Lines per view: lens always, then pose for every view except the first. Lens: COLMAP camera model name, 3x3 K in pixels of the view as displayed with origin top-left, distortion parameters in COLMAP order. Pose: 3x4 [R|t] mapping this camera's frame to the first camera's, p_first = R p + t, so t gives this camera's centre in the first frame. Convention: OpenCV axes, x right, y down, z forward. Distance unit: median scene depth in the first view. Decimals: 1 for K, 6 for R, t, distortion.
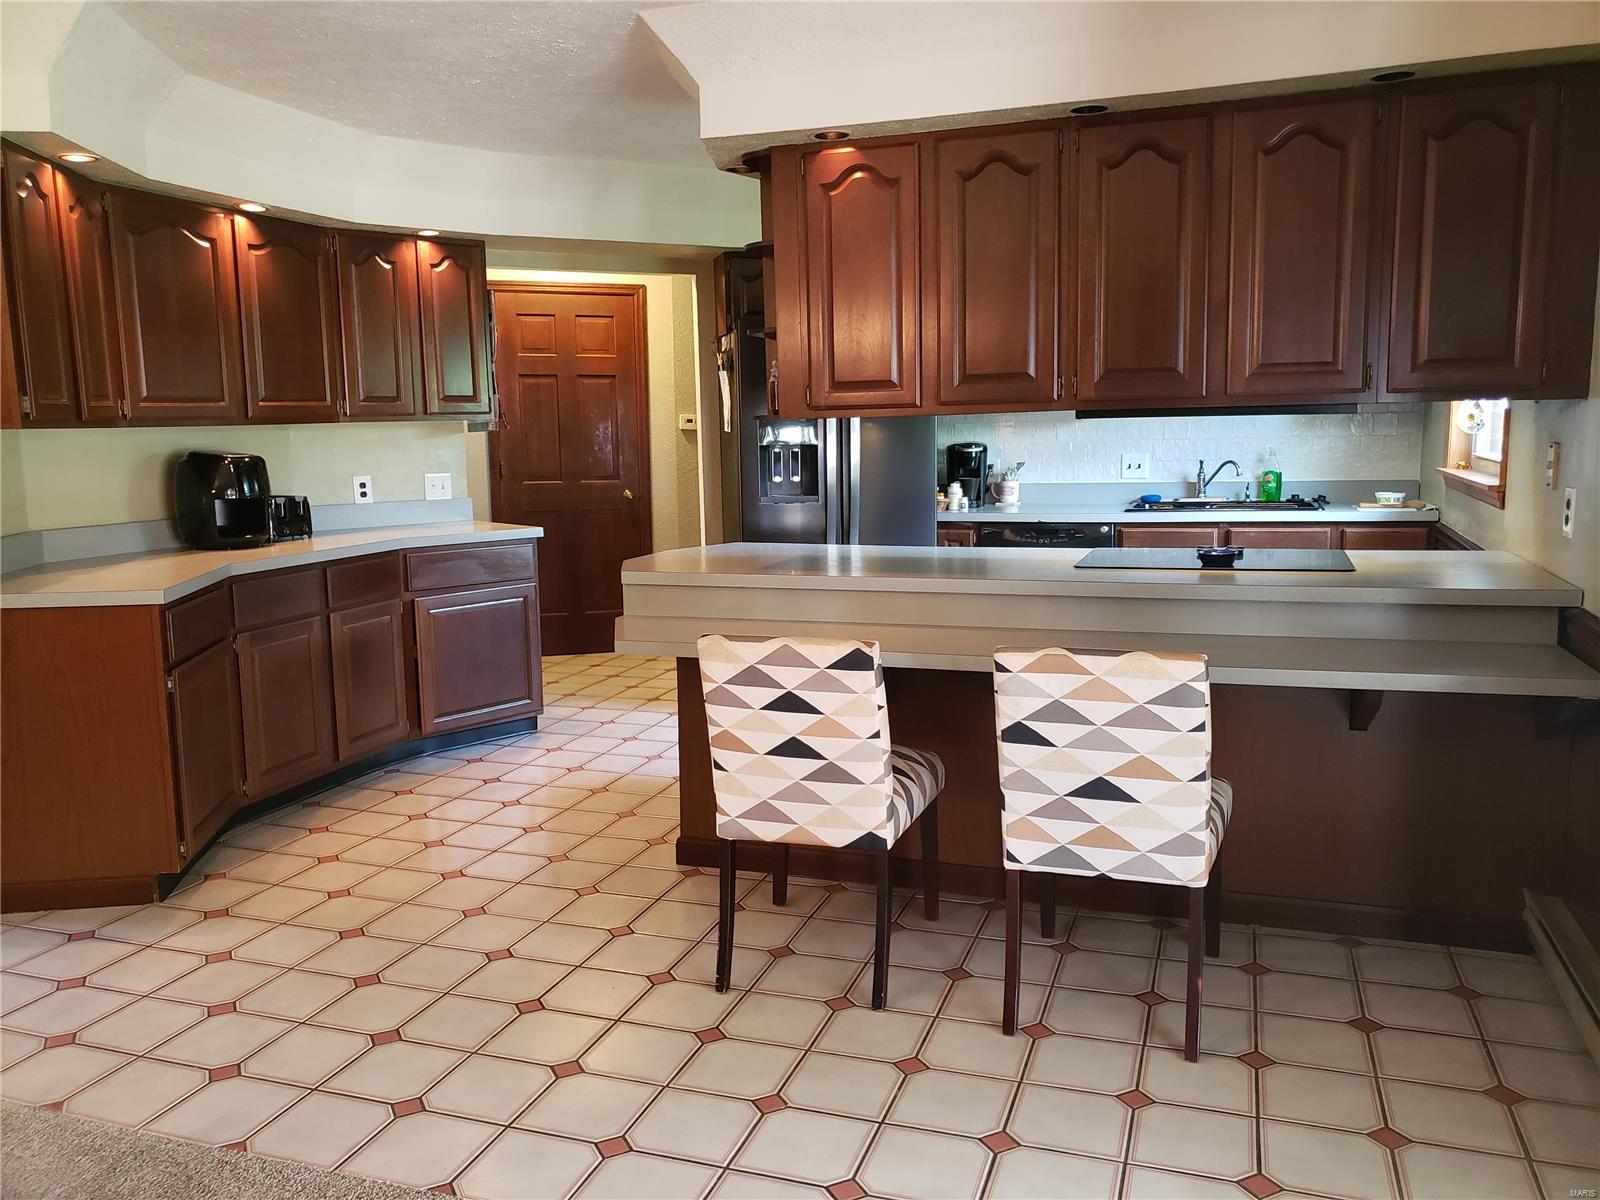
lens RADIAL K [[1247.6, 0, 801.4], [0, 1247.6, 581.9], [0, 0, 1]] dist [0.086340, -0.193406]
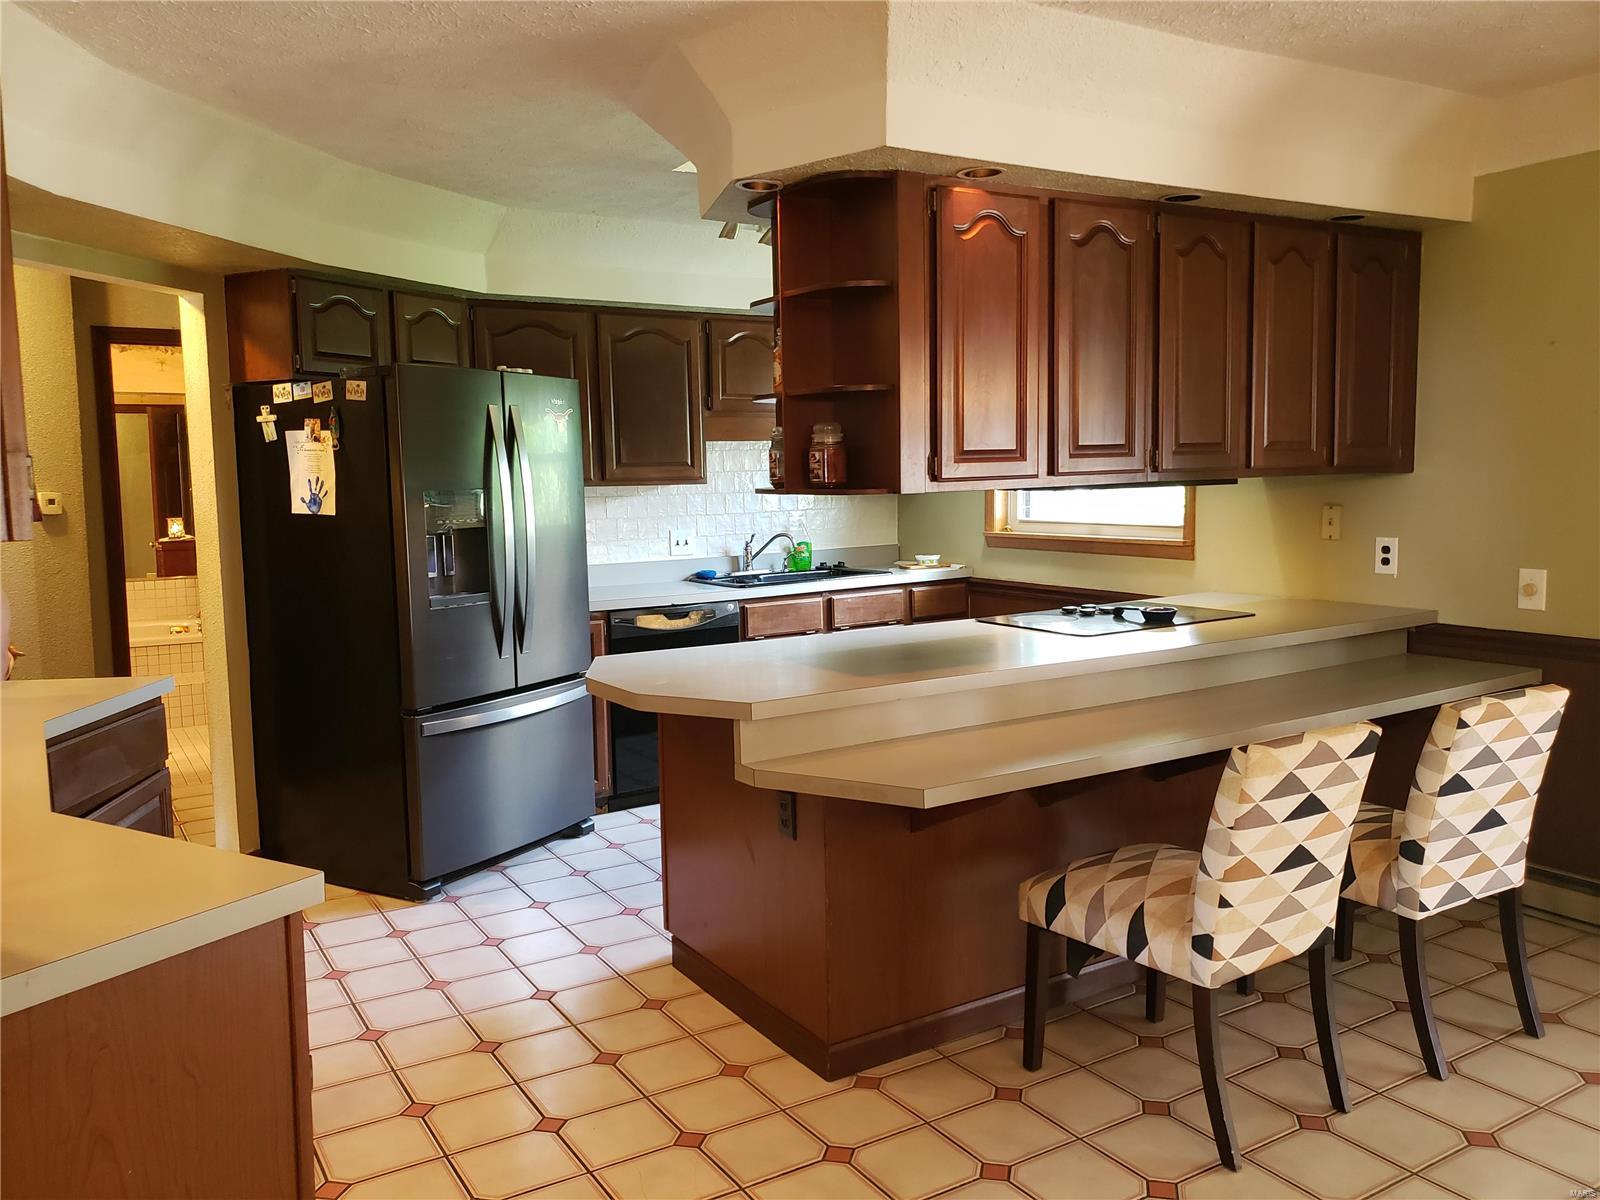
lens RADIAL K [[1229.8, 0, 804.5], [0, 1229.8, 584.8], [0, 0, 1]] dist [0.003653, 0.002885]
pose [[0.631230, -0.065304, 0.772842, -0.735879], [0.109722, 0.993946, -0.005630, -0.077119], [-0.767796, 0.088351, 0.634574, 0.572450]]
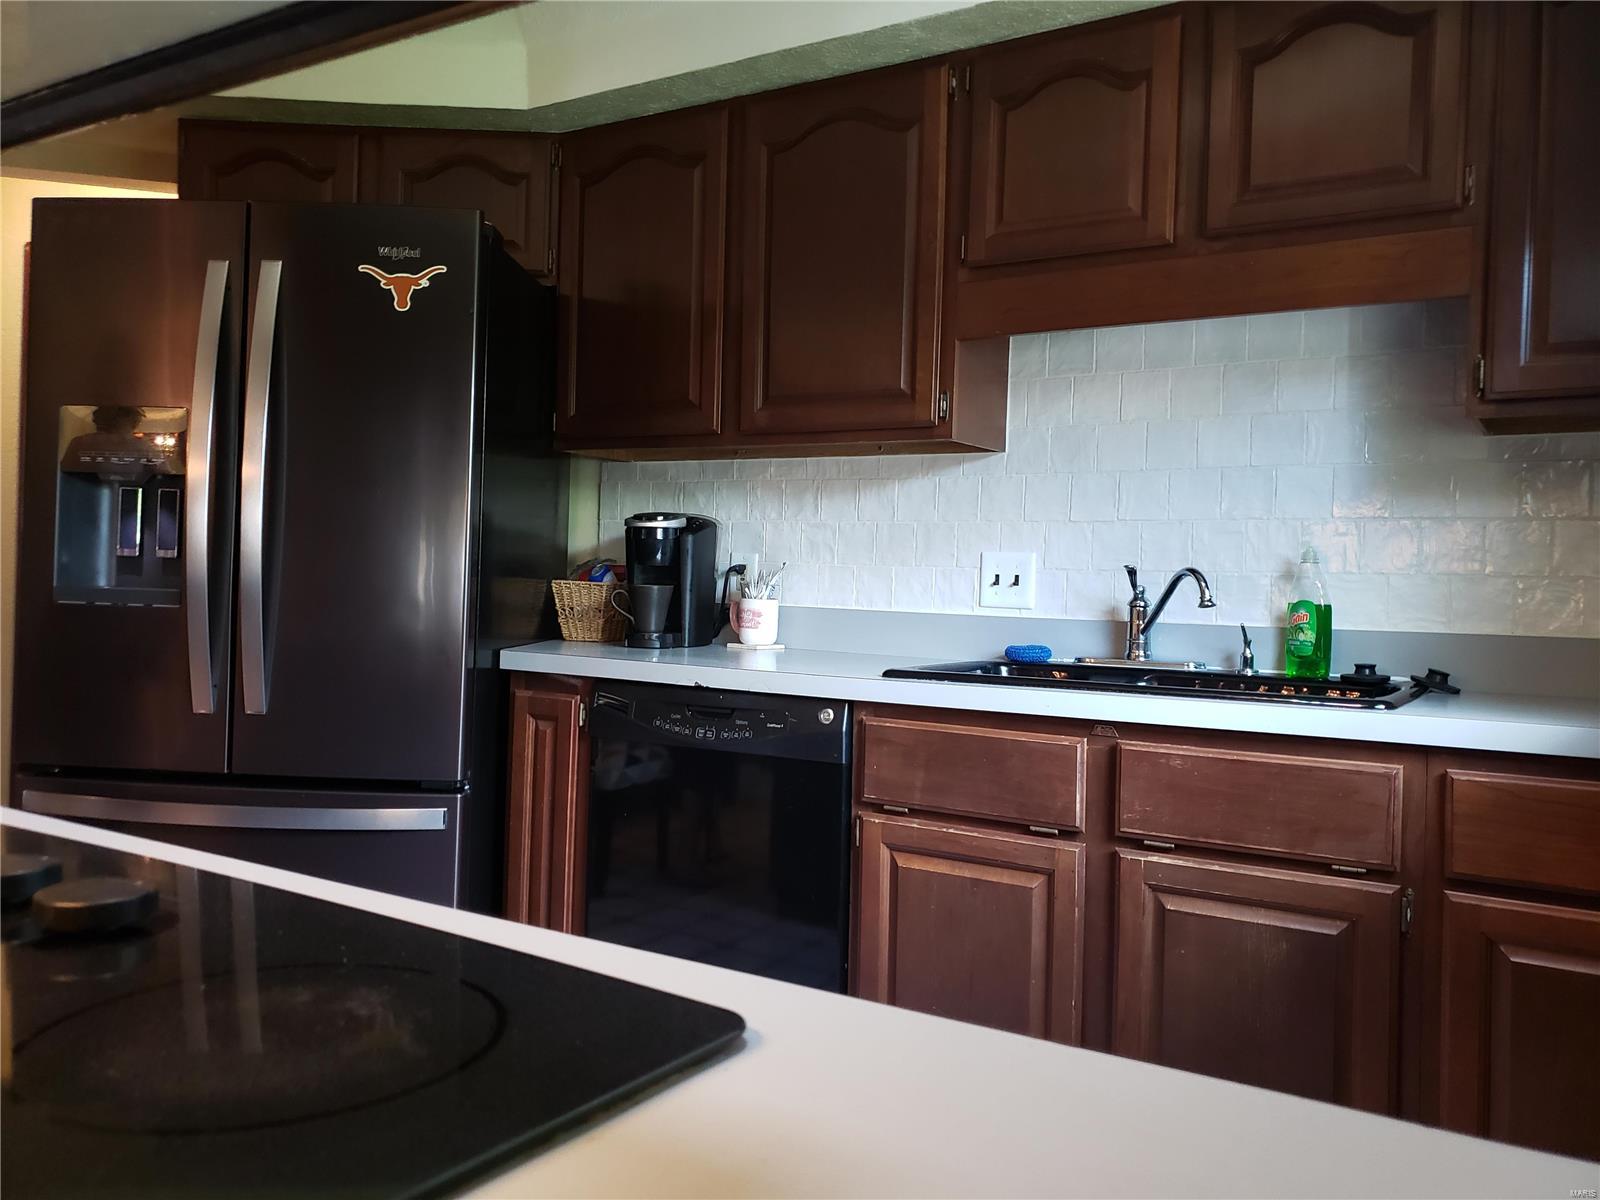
lens RADIAL K [[1274.8, 0, 794.4], [0, 1274.8, 573.8], [0, 0, 1]] dist [0.152411, -0.418527]
pose [[0.973605, 0.047378, -0.223267, 0.520082], [-0.075181, 0.990197, -0.117721, -0.062493], [0.215501, 0.131399, 0.967623, 0.968787]]
